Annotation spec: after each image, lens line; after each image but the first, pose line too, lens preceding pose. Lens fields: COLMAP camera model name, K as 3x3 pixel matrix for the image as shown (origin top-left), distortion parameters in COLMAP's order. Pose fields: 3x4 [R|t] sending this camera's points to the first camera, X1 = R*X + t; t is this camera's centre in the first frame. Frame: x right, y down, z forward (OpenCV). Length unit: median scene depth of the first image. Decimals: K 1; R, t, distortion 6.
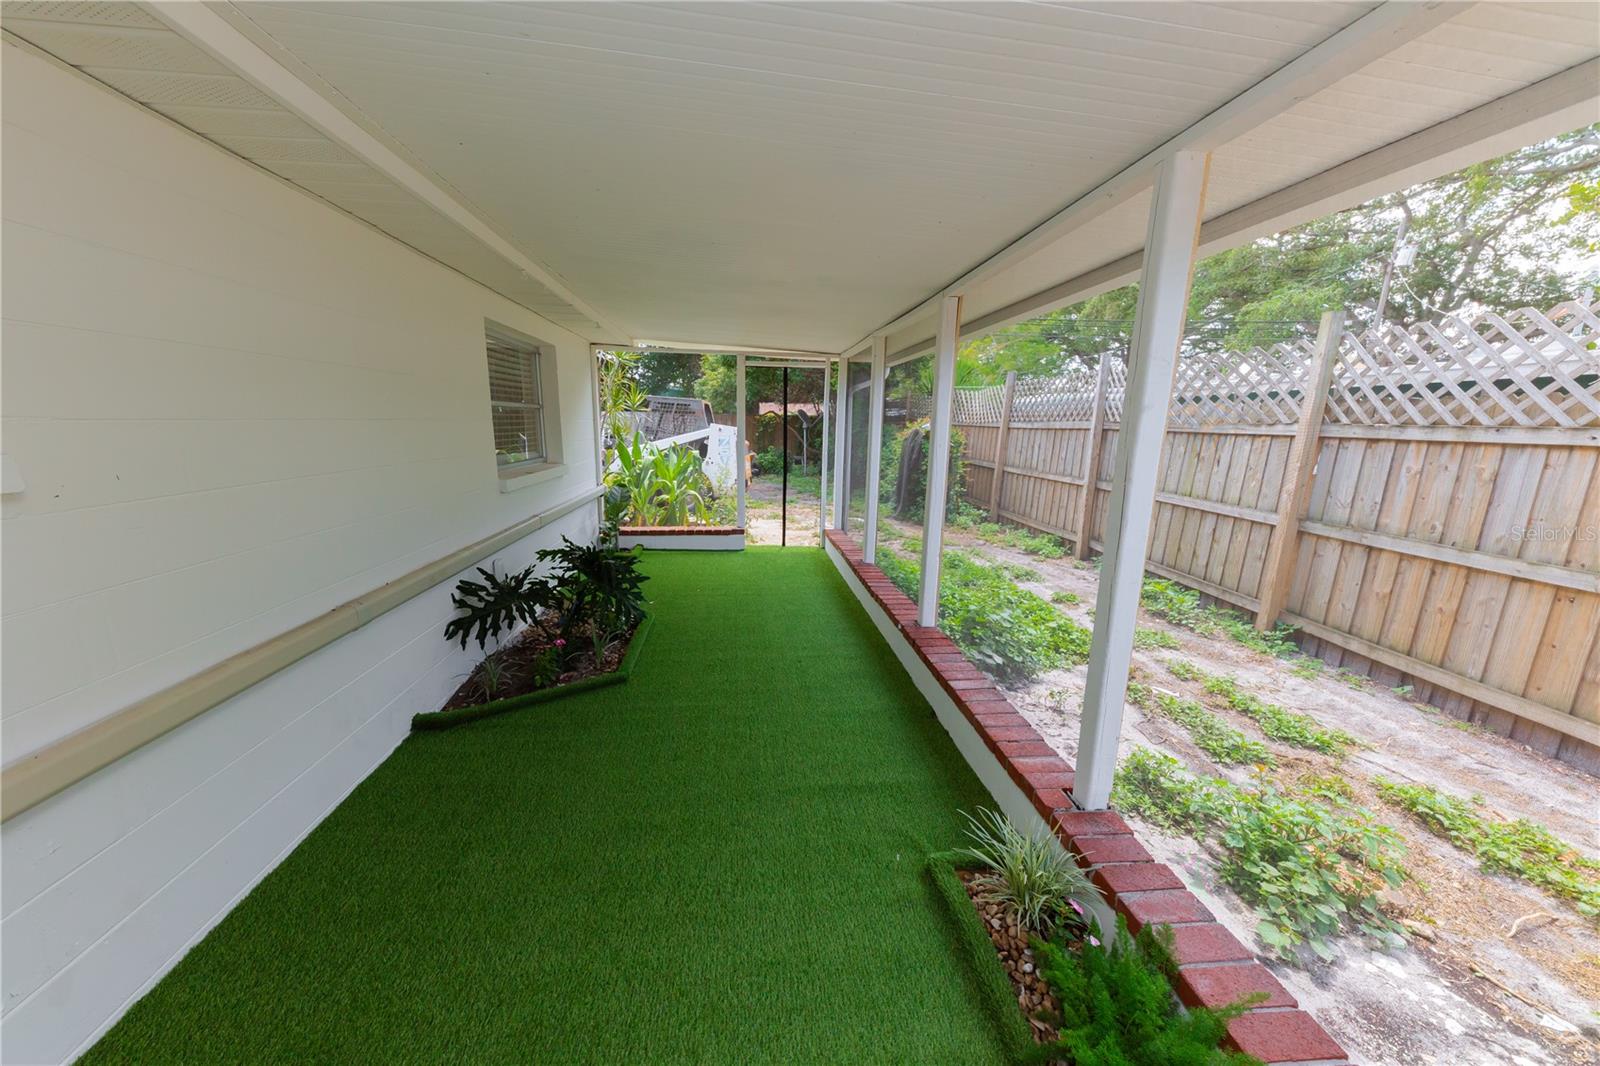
lens RADIAL K [[555.1, 0, 783.2], [0, 555.1, 526.7], [0, 0, 1]] dist [0.009725, -0.000659]
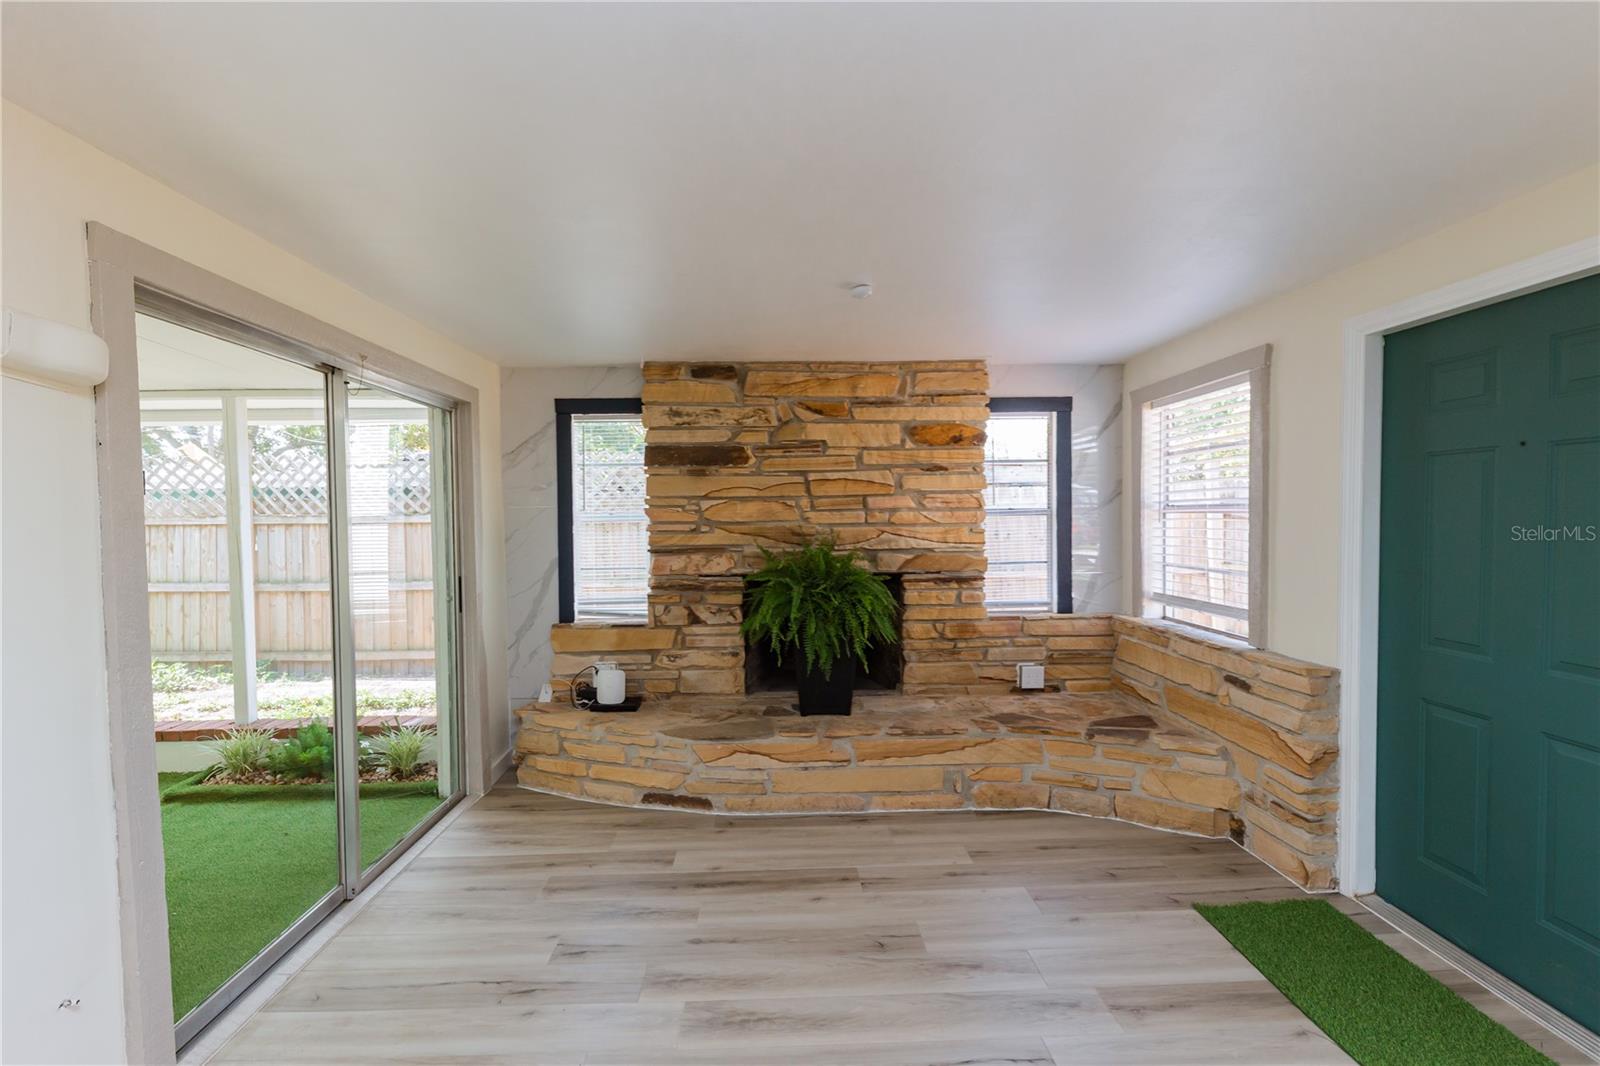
lens RADIAL K [[646.2, 0, 771.1], [0, 646.2, 541.4], [0, 0, 1]] dist [0.001975, 0.000217]
pose [[0.050361, -0.050183, 0.997470, -0.588070], [0.202772, 0.978450, 0.038988, 0.080426], [-0.977930, 0.200295, 0.059451, -0.353980]]
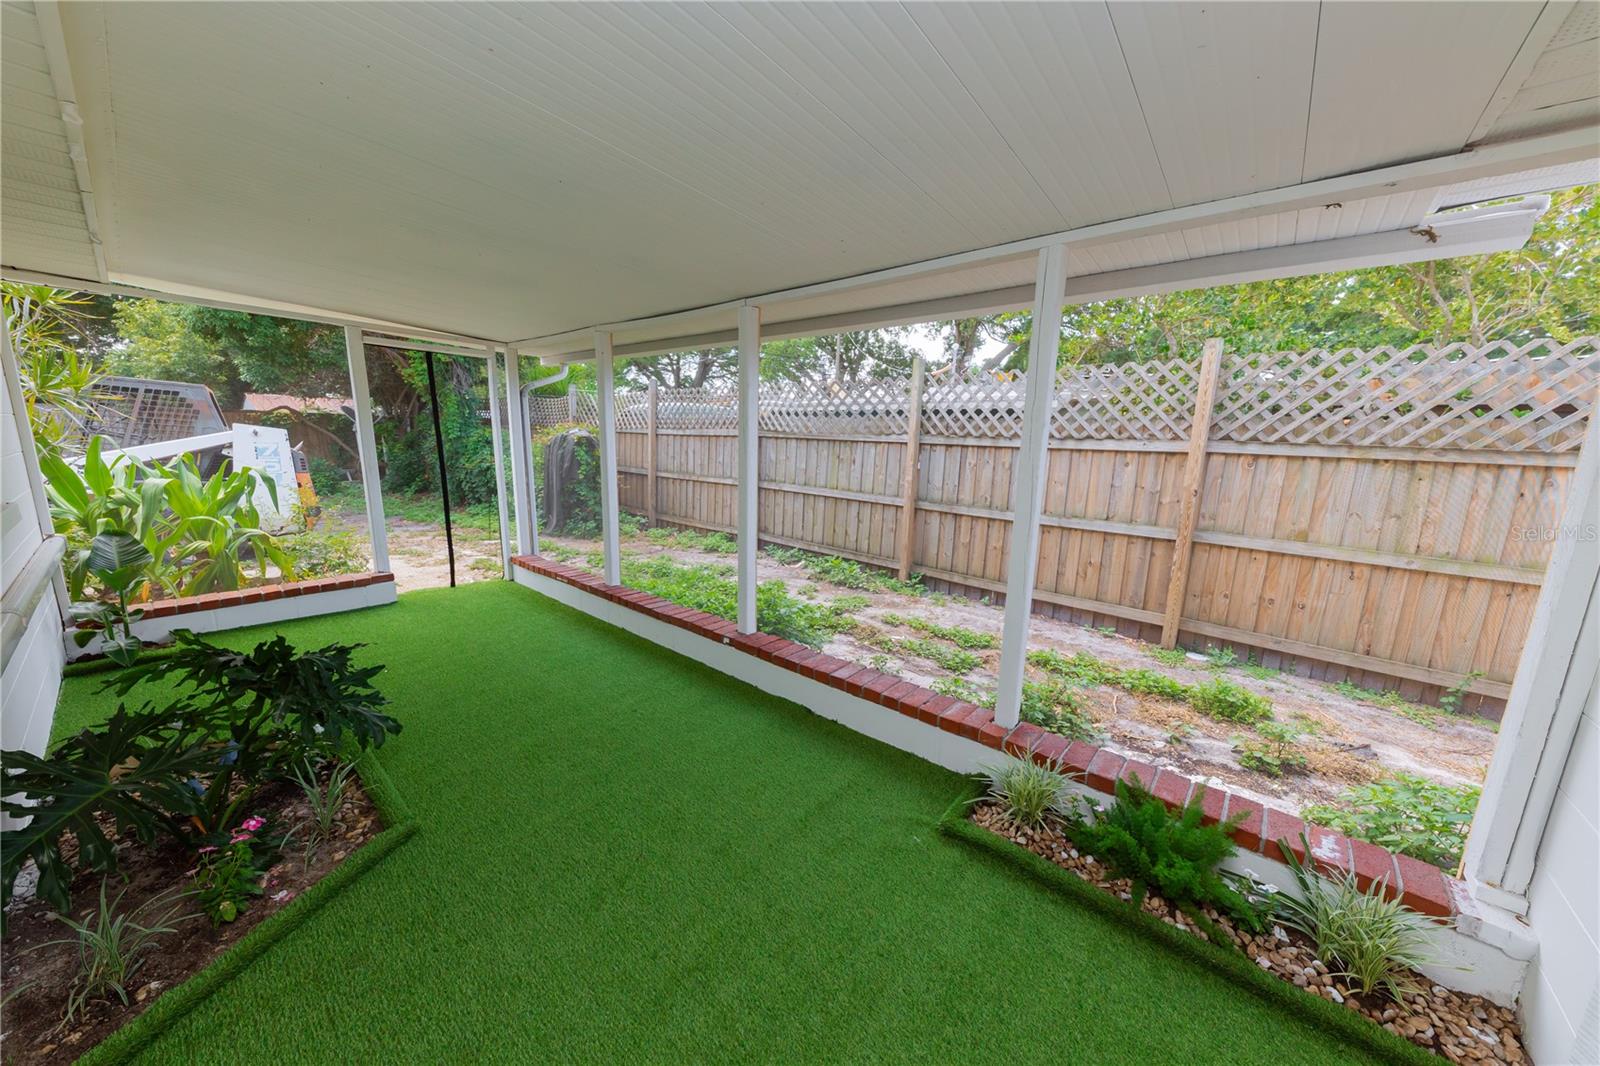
lens RADIAL K [[555.1, 0, 805.3], [0, 555.1, 538.6], [0, 0, 1]] dist [0.009725, -0.000659]
pose [[0.708088, -0.124502, 0.695062, -0.289361], [0.116462, 0.991444, 0.058946, -0.031870], [-0.696454, 0.039210, 0.716529, 0.166891]]
